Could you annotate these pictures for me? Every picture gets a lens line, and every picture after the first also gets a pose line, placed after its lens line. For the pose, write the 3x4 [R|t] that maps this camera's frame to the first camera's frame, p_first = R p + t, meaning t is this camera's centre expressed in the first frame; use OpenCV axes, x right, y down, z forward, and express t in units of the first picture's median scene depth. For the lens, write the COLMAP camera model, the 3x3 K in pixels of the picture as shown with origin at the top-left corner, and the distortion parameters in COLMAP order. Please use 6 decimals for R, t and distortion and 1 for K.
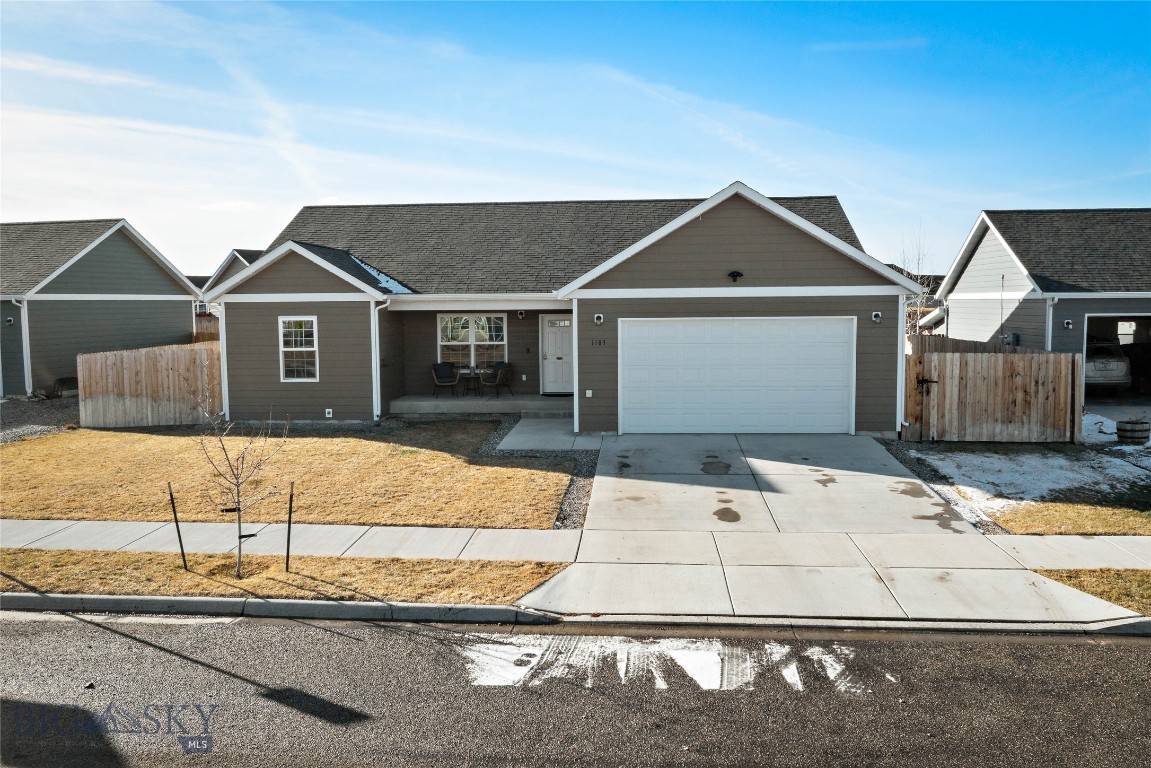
lens RADIAL K [[911.4, 0, 575.5], [0, 911.4, 384.0], [0, 0, 1]] dist [-0.014929, -0.004158]
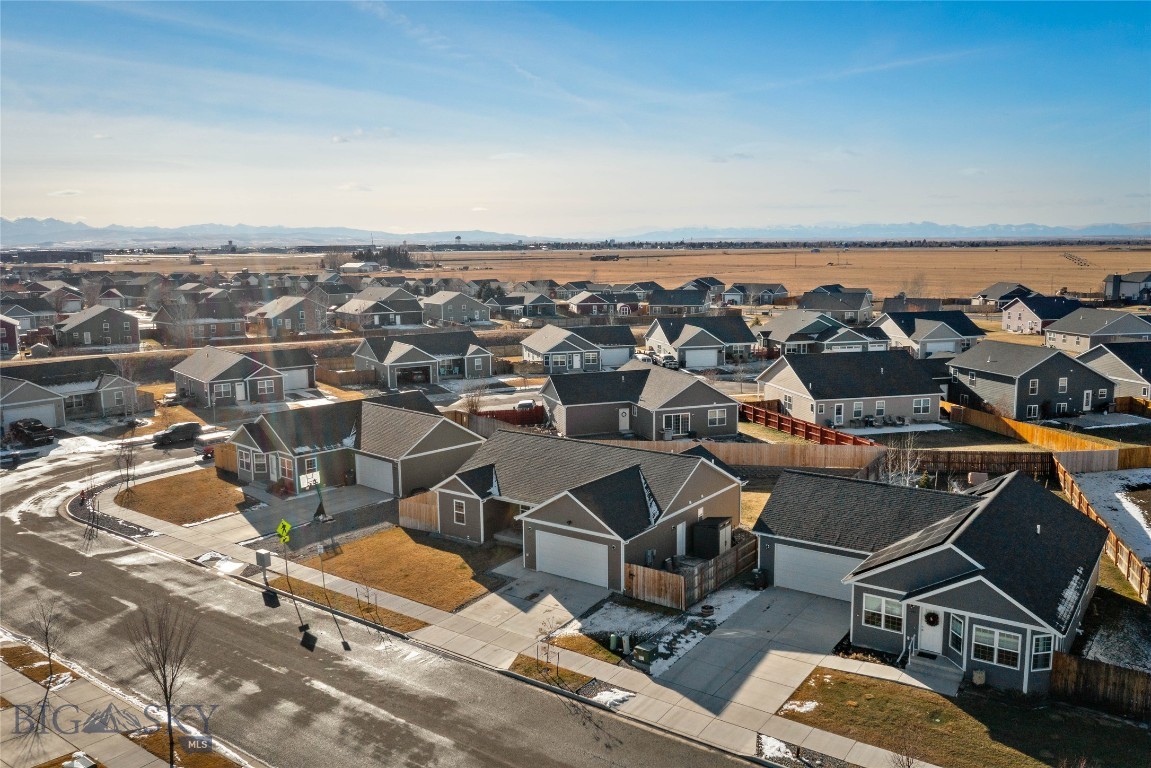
lens RADIAL K [[911.4, 0, 575.5], [0, 911.4, 384.0], [0, 0, 1]] dist [-0.014929, -0.004158]
pose [[0.851318, 0.075852, -0.519138, 1.530623], [-0.041671, 0.996143, 0.077214, -0.722459], [0.522993, -0.044101, 0.851196, -1.224974]]
